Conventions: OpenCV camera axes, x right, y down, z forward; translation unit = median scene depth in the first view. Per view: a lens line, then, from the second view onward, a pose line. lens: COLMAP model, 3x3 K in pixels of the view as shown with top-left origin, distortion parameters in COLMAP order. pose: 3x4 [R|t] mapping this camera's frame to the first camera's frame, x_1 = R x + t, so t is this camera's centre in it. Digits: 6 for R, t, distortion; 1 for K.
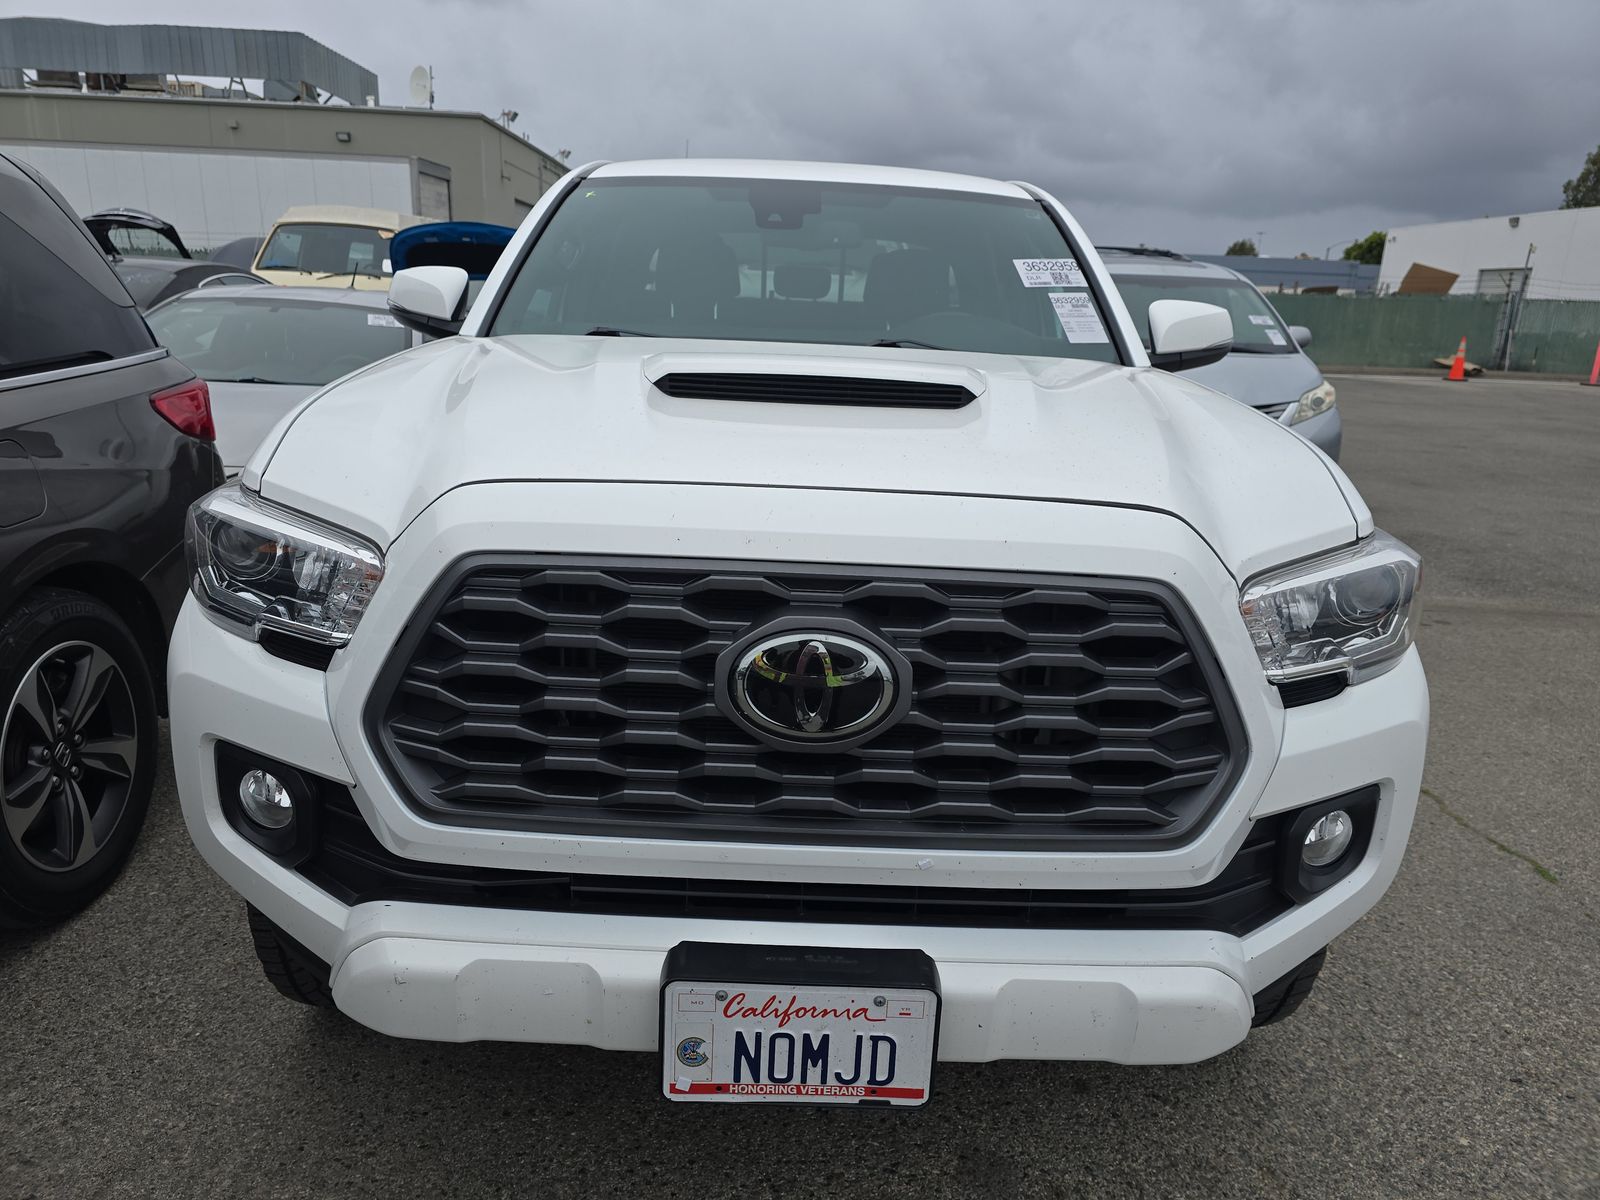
lens RADIAL K [[1090.8, 0, 800.0], [0, 1090.8, 600.0], [0, 0, 1]] dist [0.051696, -0.054764]
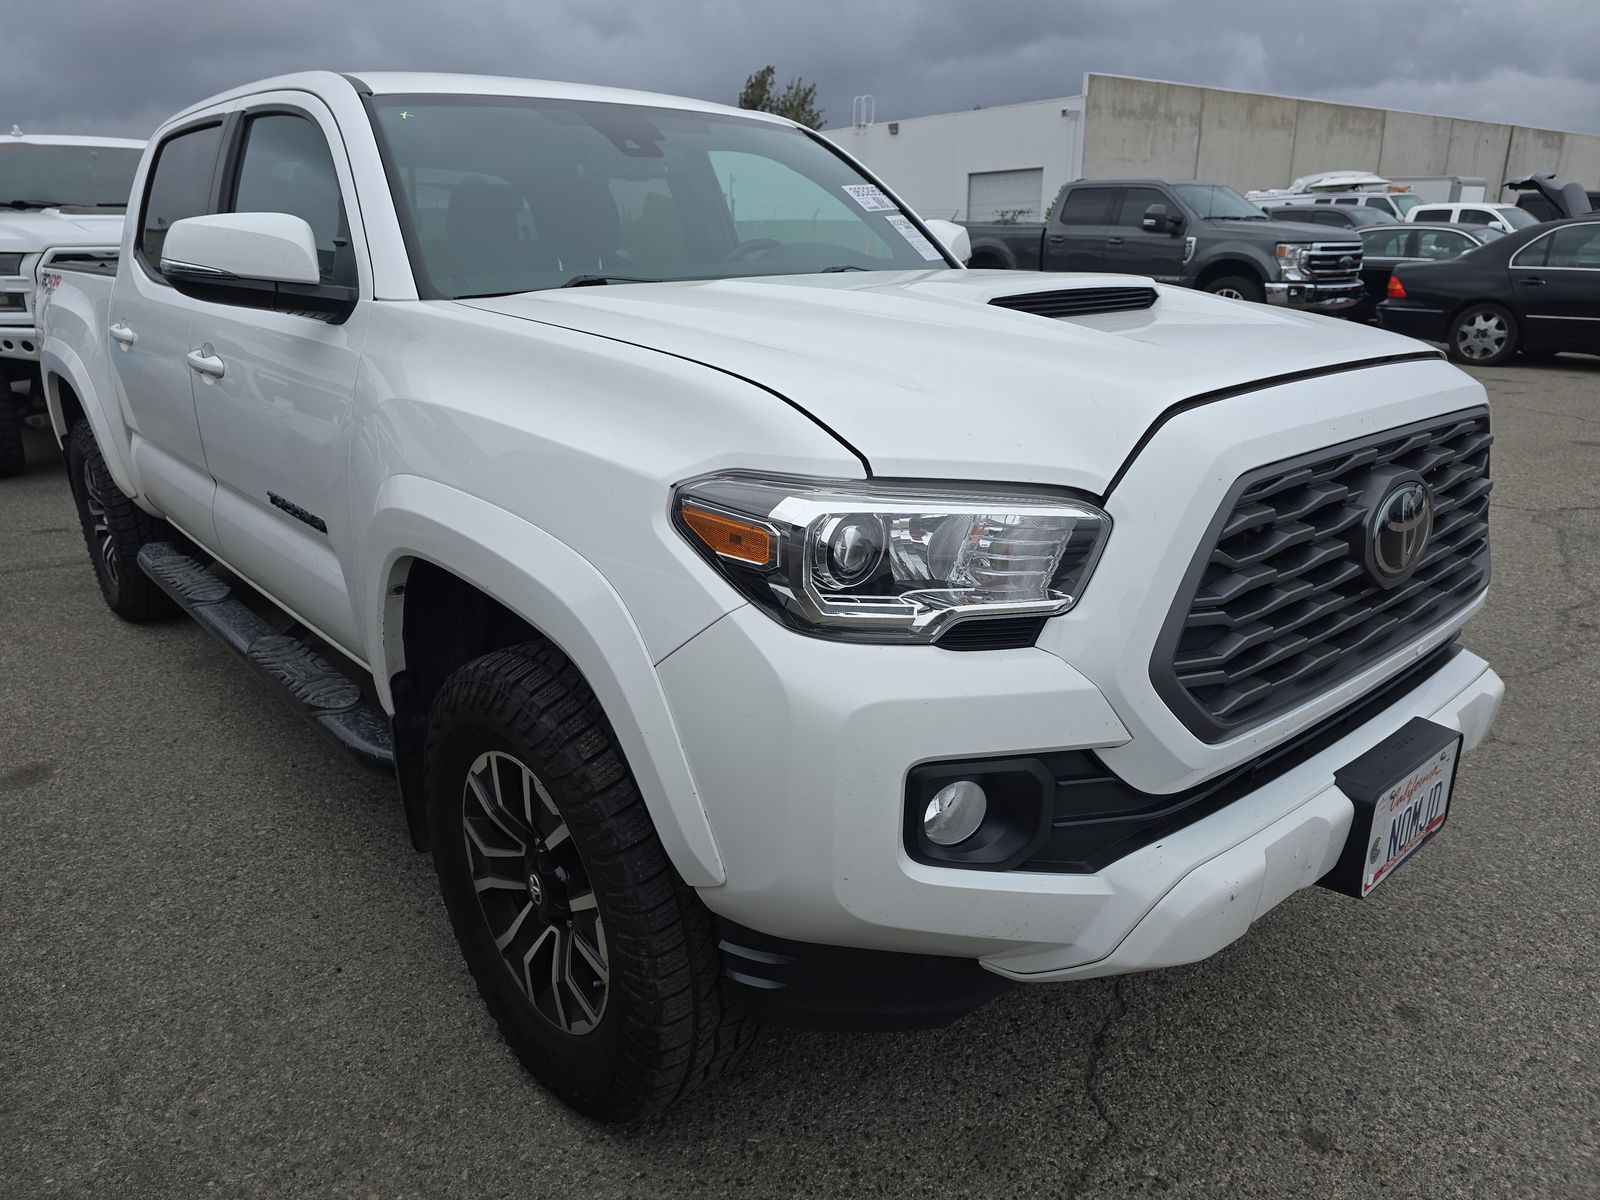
lens RADIAL K [[1090.8, 0, 800.0], [0, 1090.8, 600.0], [0, 0, 1]] dist [0.051696, -0.054764]
pose [[0.752648, -0.255323, 0.606903, -1.039959], [0.223209, 0.966113, 0.129630, -0.123816], [-0.619434, 0.037900, 0.784133, 0.373631]]
